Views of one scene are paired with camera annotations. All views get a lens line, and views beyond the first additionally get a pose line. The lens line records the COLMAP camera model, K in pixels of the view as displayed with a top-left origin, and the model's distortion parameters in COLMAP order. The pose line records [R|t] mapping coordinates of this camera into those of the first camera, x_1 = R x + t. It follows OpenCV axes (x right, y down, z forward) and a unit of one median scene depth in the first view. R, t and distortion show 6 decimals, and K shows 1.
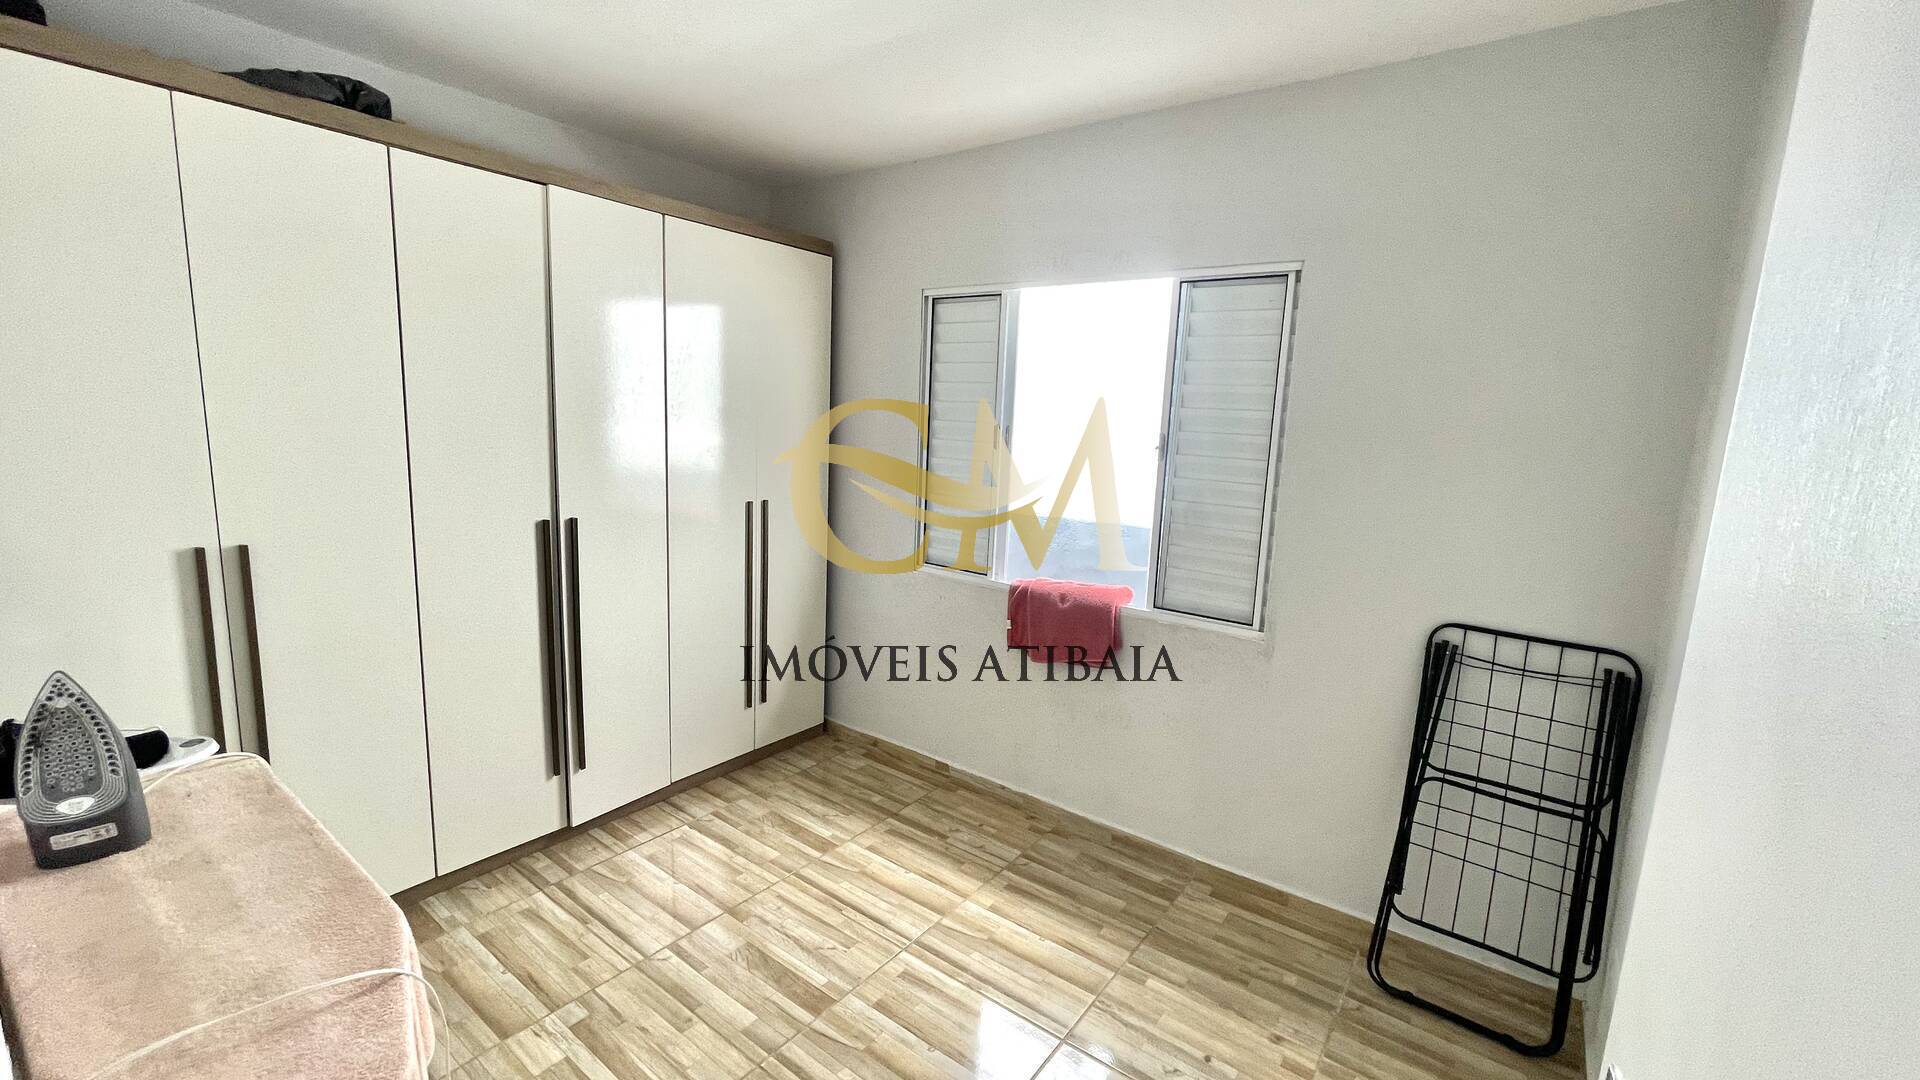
lens RADIAL K [[787.7, 0, 959.9], [0, 787.7, 531.8], [0, 0, 1]] dist [-0.002368, 0.002856]
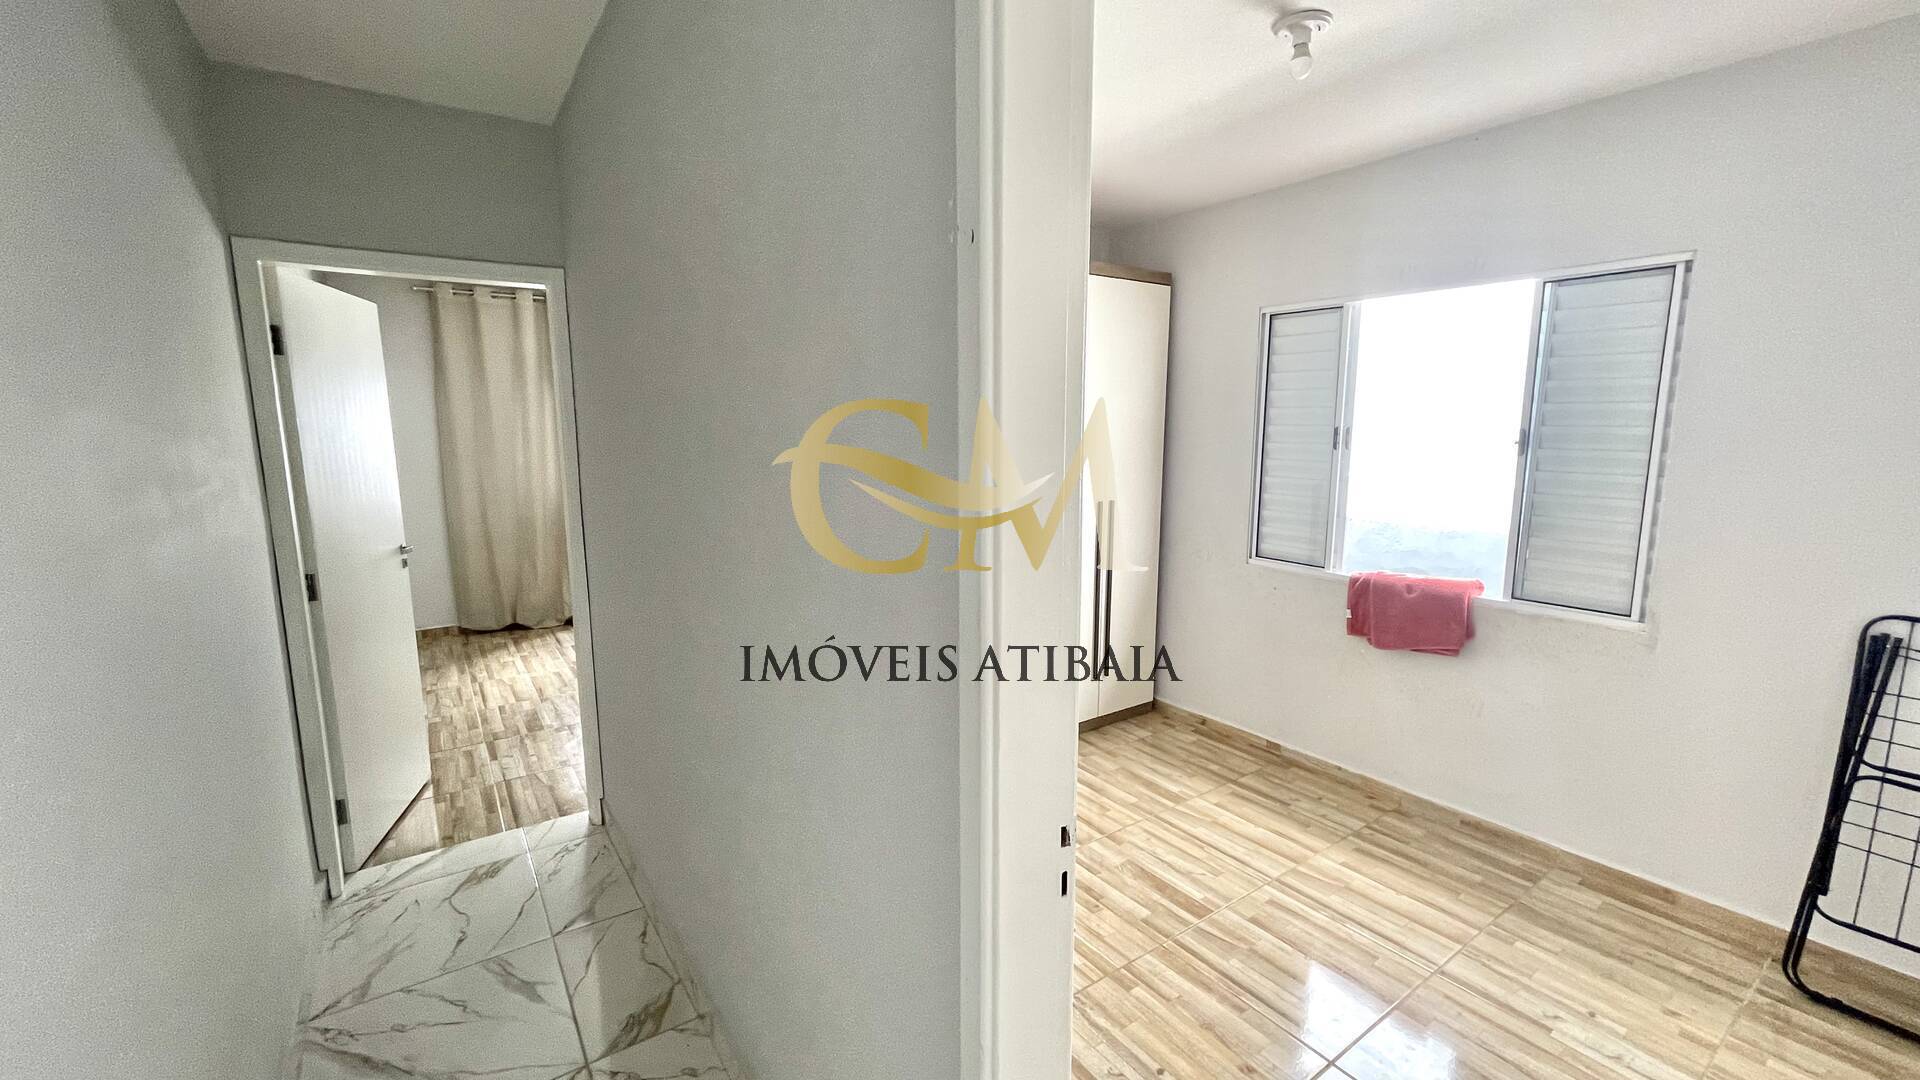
lens RADIAL K [[787.7, 0, 960.1], [0, 787.7, 534.2], [0, 0, 1]] dist [-0.002368, 0.002856]
pose [[0.950472, 0.004053, -0.310783, -0.129387], [-0.008533, 0.999878, -0.013058, 0.034748], [0.310692, 0.015063, 0.950391, -0.220563]]
